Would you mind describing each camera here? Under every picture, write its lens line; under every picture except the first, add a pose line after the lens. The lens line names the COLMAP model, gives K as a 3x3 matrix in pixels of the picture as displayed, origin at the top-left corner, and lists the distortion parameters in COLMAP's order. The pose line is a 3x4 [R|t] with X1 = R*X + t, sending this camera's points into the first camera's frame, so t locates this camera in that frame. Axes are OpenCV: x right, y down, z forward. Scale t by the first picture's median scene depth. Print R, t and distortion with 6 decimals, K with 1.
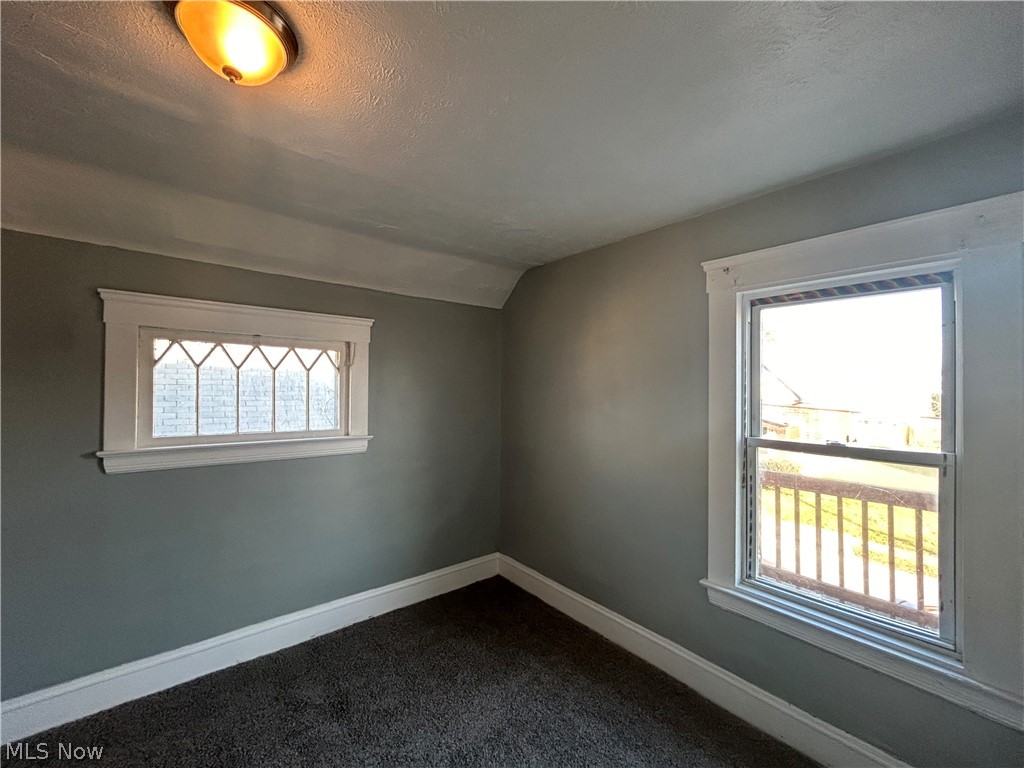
lens RADIAL K [[407.9, 0, 512.0], [0, 407.9, 384.0], [0, 0, 1]] dist [-0.000533, 0.000054]
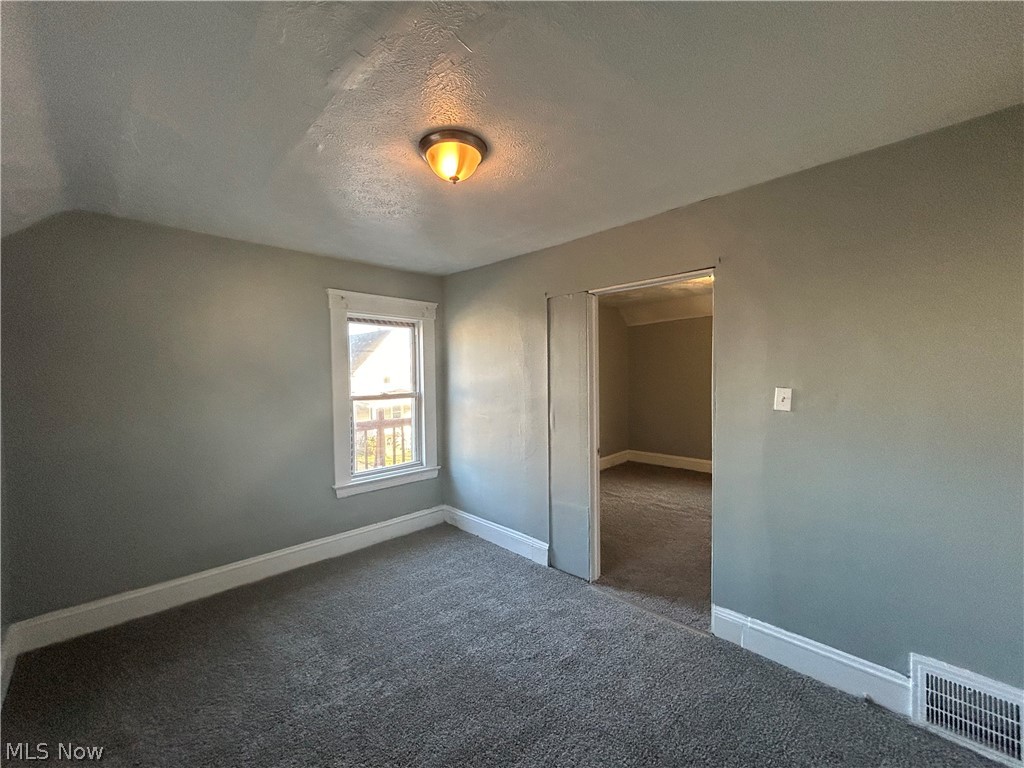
lens RADIAL K [[415.3, 0, 512.0], [0, 415.3, 384.0], [0, 0, 1]] dist [0.000259, 0.000536]
pose [[-0.103040, -0.046157, 0.993606, -1.275215], [-0.005130, 0.998934, 0.045872, -0.004995], [-0.994664, -0.000371, -0.103167, 0.480640]]
